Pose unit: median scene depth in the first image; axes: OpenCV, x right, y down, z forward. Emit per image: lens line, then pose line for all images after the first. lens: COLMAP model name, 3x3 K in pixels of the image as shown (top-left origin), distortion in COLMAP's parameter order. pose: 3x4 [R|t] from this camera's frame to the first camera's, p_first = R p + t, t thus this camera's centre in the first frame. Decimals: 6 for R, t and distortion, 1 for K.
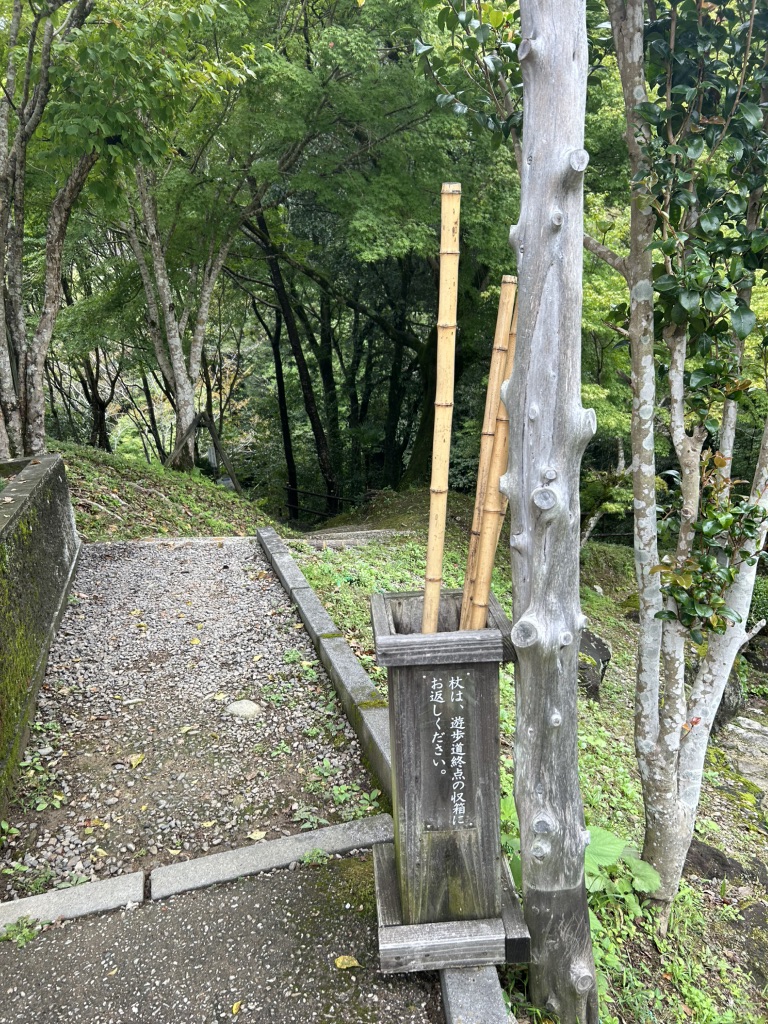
lens RADIAL K [[747.2, 0, 384.0], [0, 747.2, 512.0], [0, 0, 1]] dist [0.026167, -0.041759]
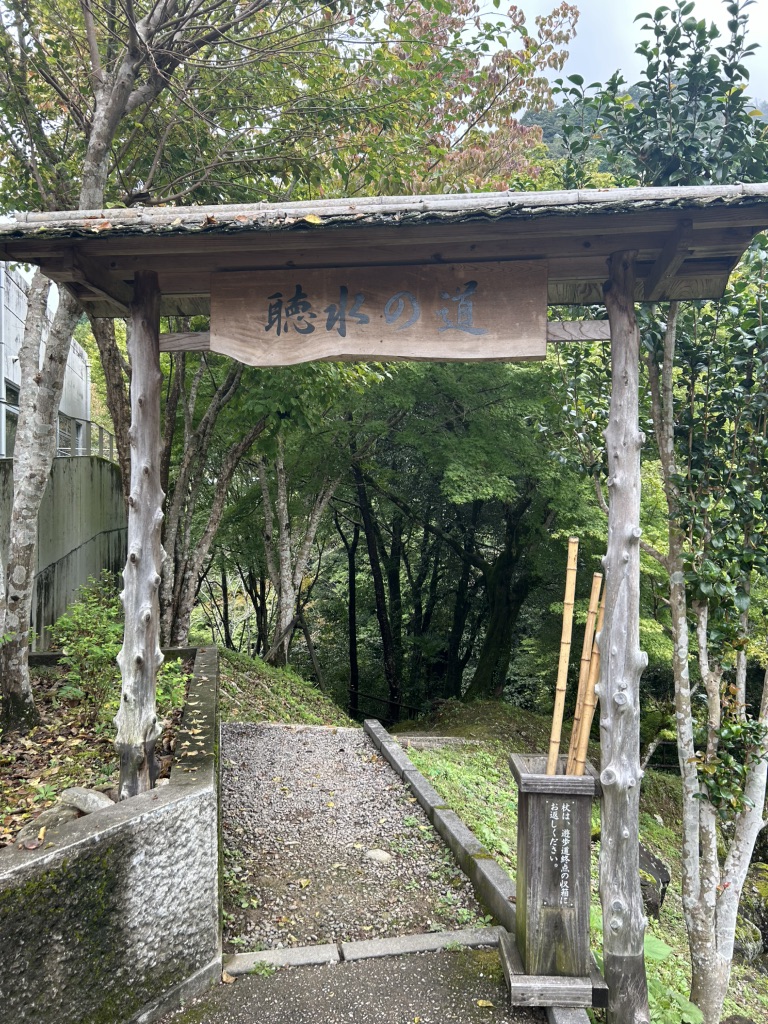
lens RADIAL K [[747.2, 0, 384.0], [0, 747.2, 512.0], [0, 0, 1]] dist [0.026167, -0.041759]
pose [[0.994717, 0.064407, -0.079943, -0.139917], [-0.083822, 0.959135, -0.270249, 0.049980], [0.059270, 0.275522, 0.959466, -0.533501]]
